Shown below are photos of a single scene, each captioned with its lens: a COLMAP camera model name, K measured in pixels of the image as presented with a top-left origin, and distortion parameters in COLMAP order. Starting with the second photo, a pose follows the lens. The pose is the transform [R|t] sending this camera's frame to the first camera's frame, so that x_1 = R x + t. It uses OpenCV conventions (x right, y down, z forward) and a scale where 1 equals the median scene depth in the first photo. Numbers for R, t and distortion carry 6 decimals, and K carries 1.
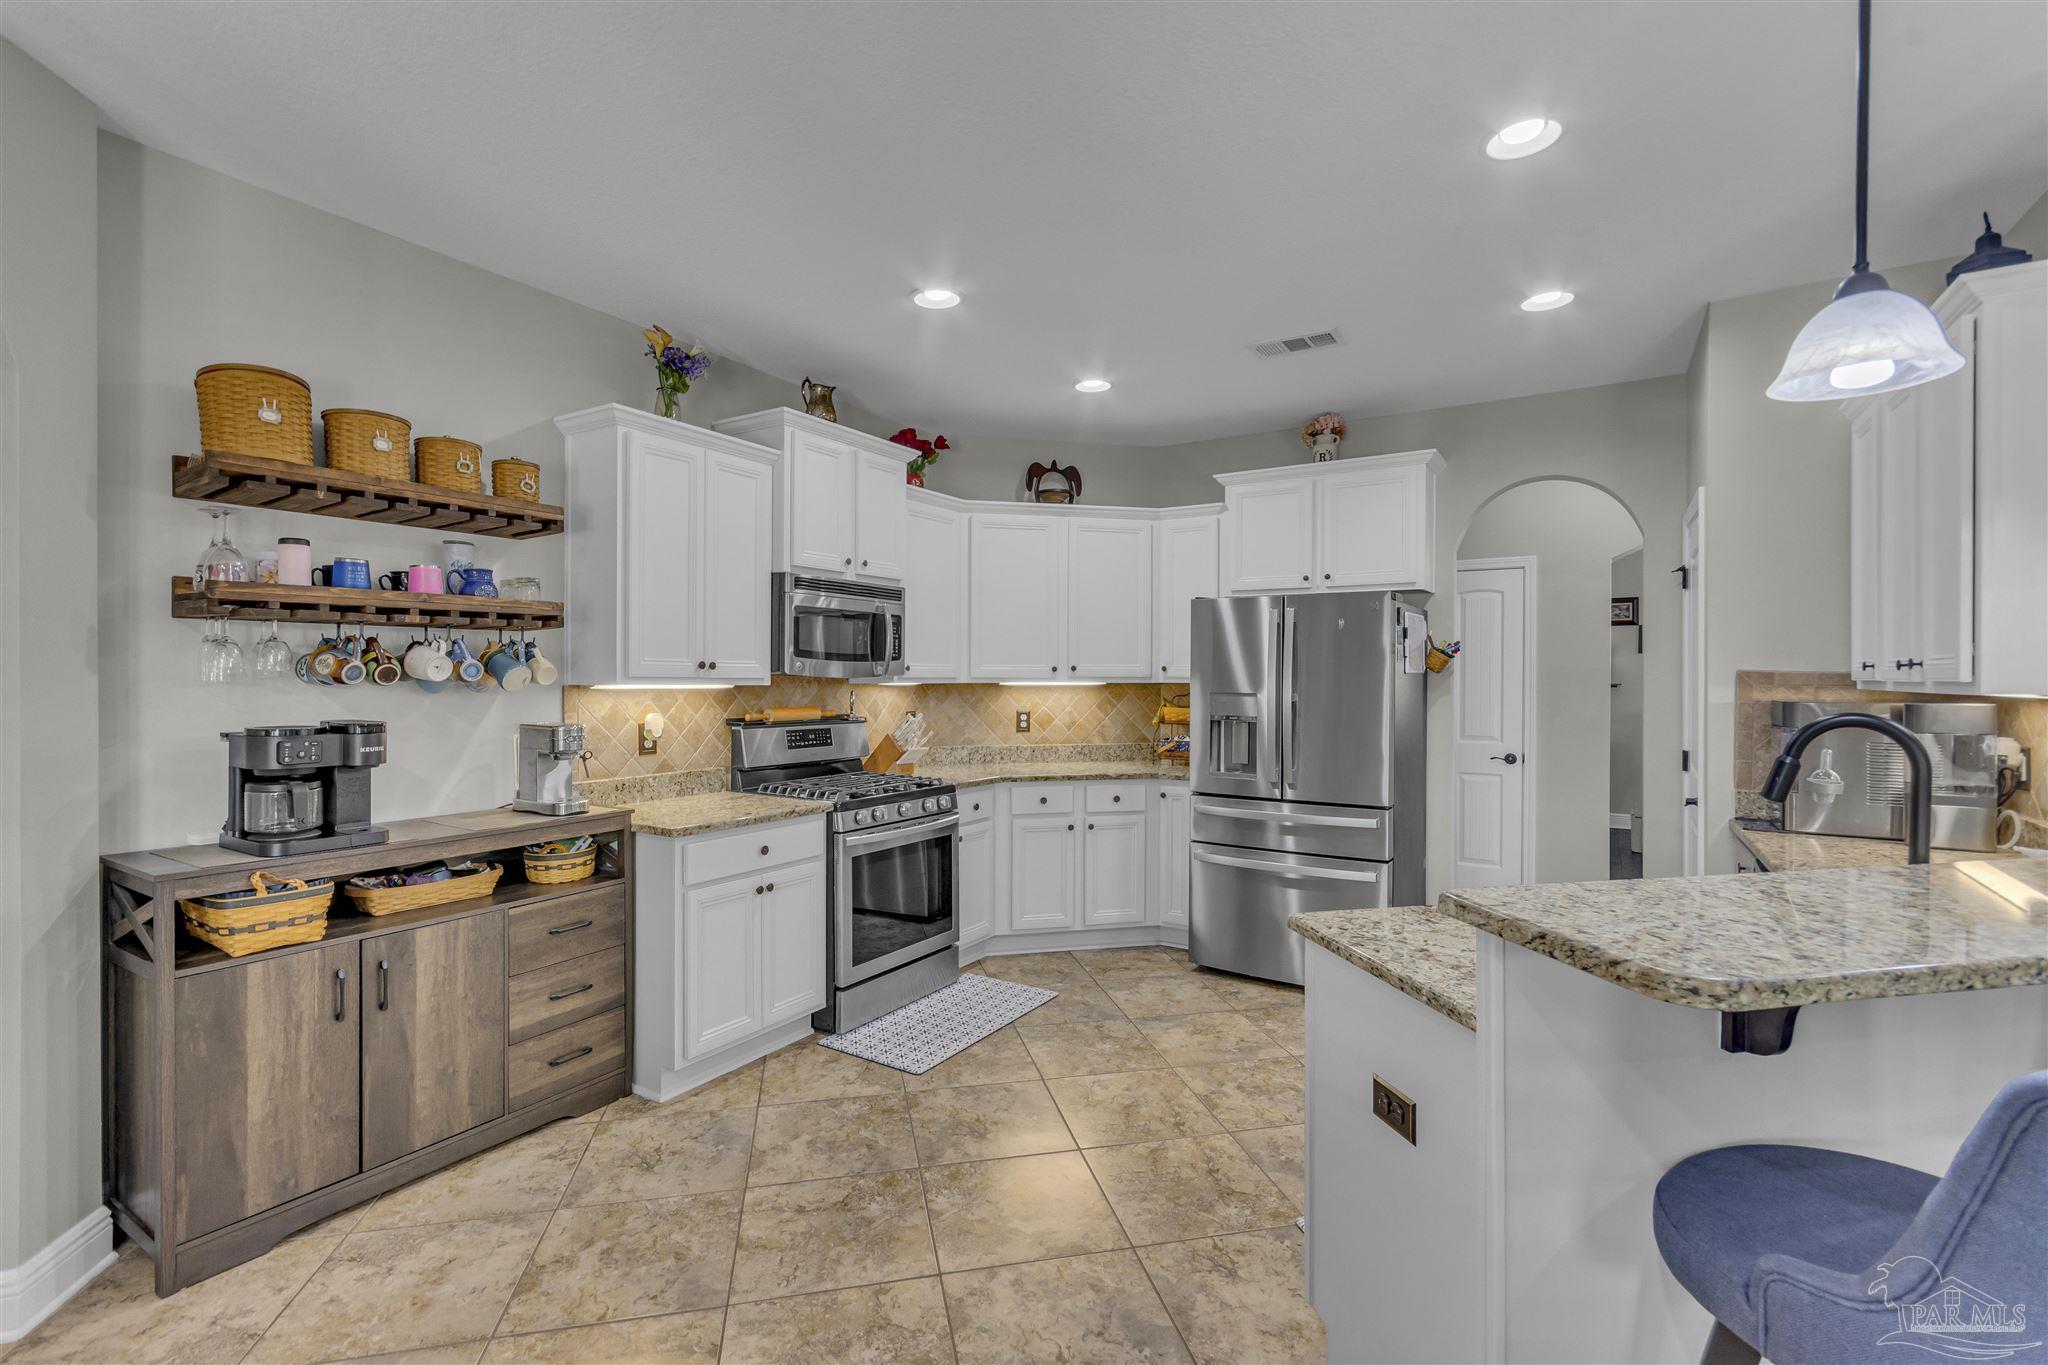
lens RADIAL K [[917.4, 0, 1033.2], [0, 917.4, 682.6], [0, 0, 1]] dist [0.005292, -0.001241]
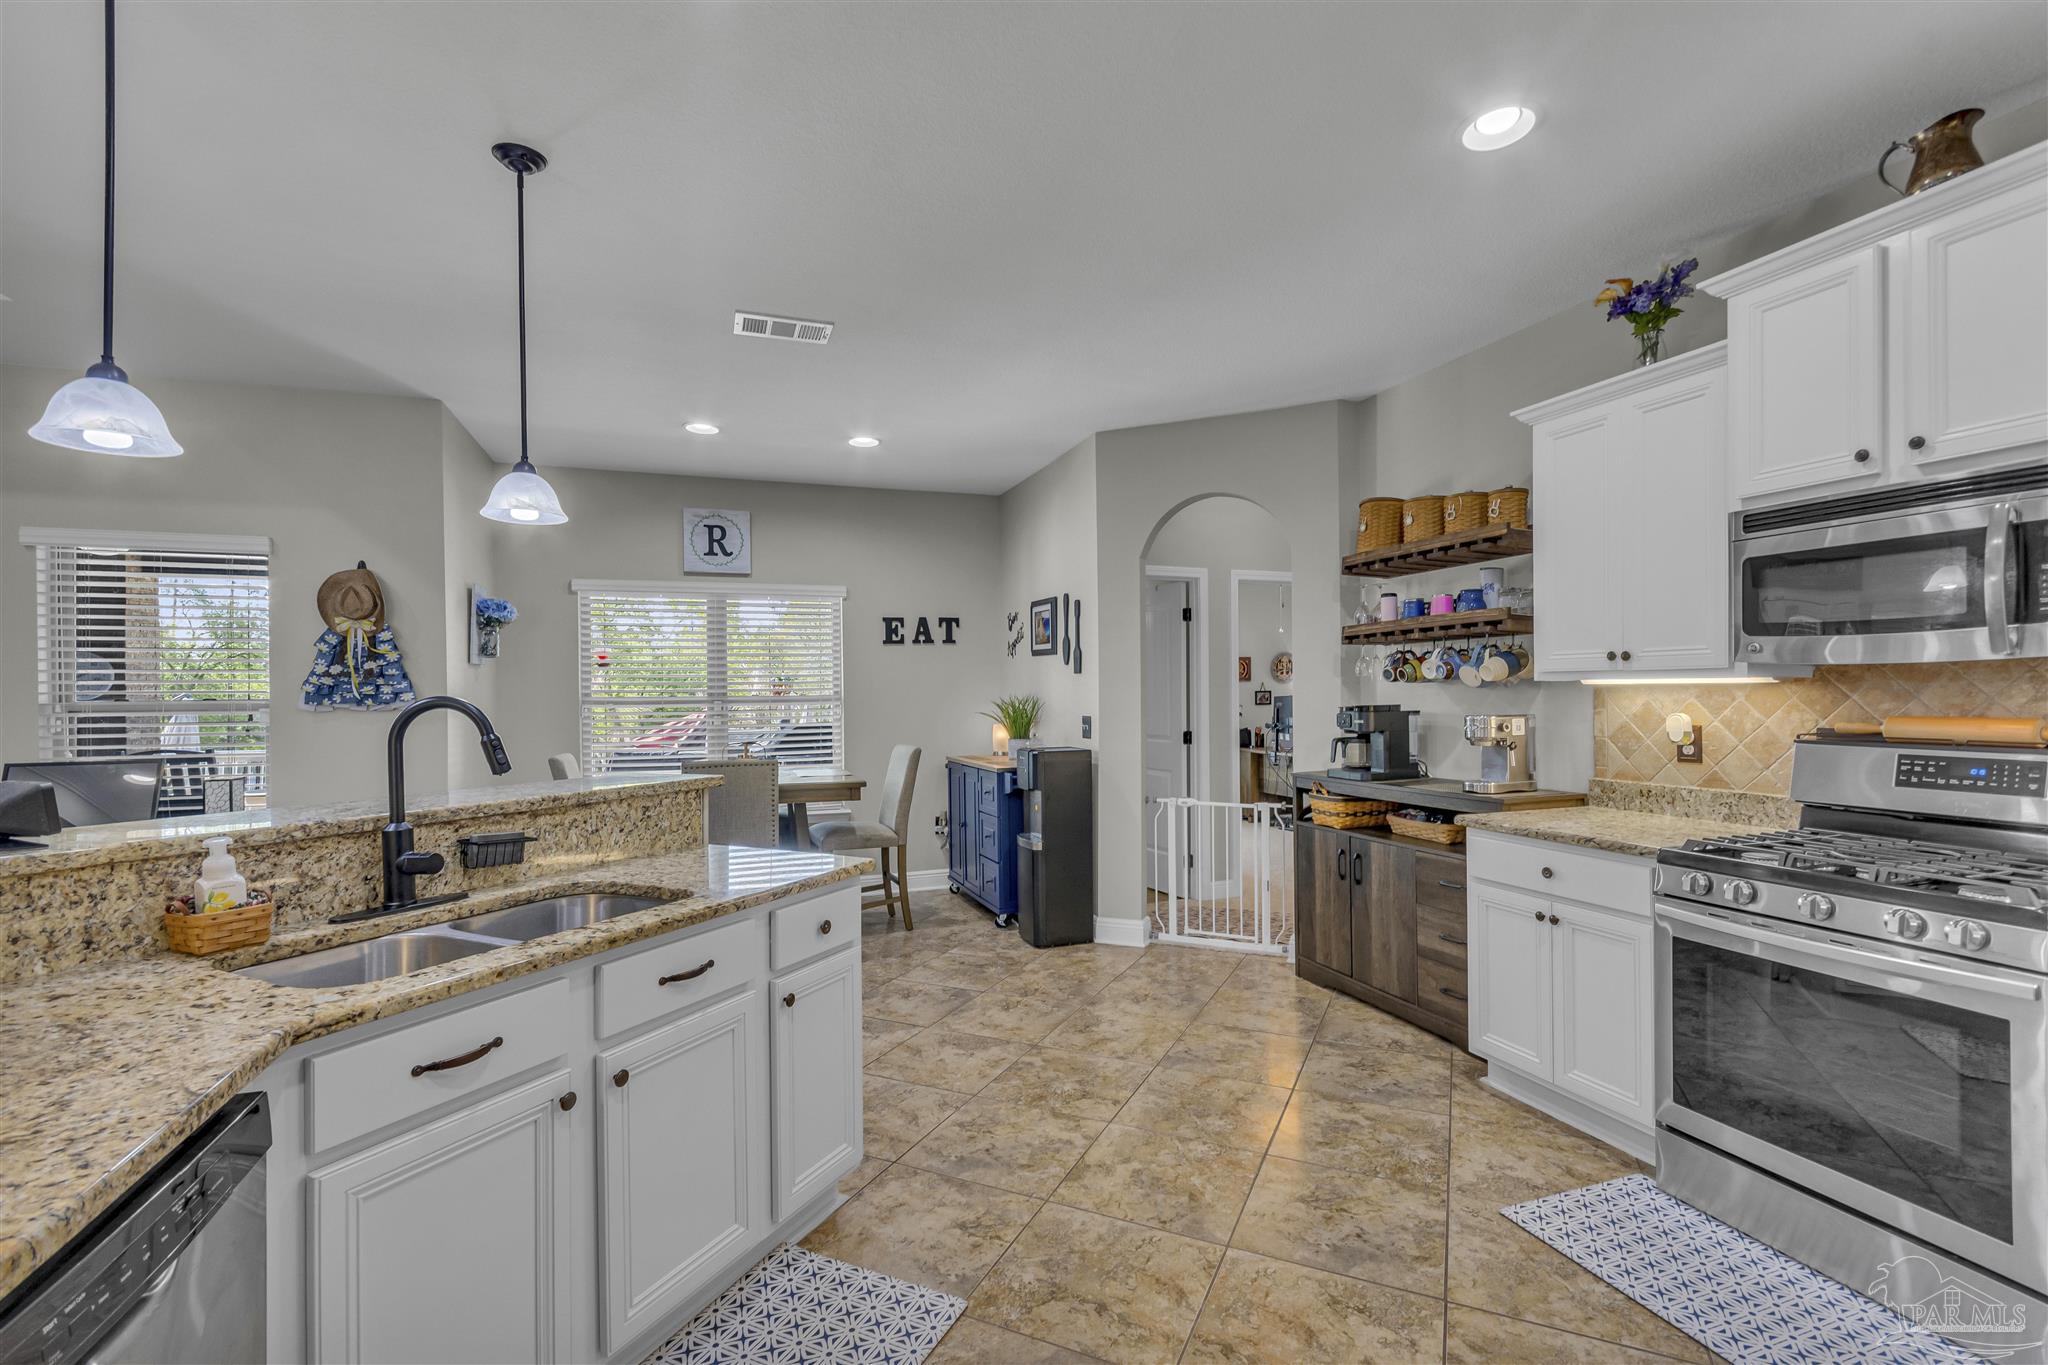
lens RADIAL K [[917.4, 0, 1036.5], [0, 917.4, 696.1], [0, 0, 1]] dist [0.005292, -0.001241]
pose [[-0.615221, 0.006157, -0.788330, 0.756804], [0.001992, 0.999978, 0.006255, 0.013953], [0.788352, 0.002278, -0.615220, 1.301025]]
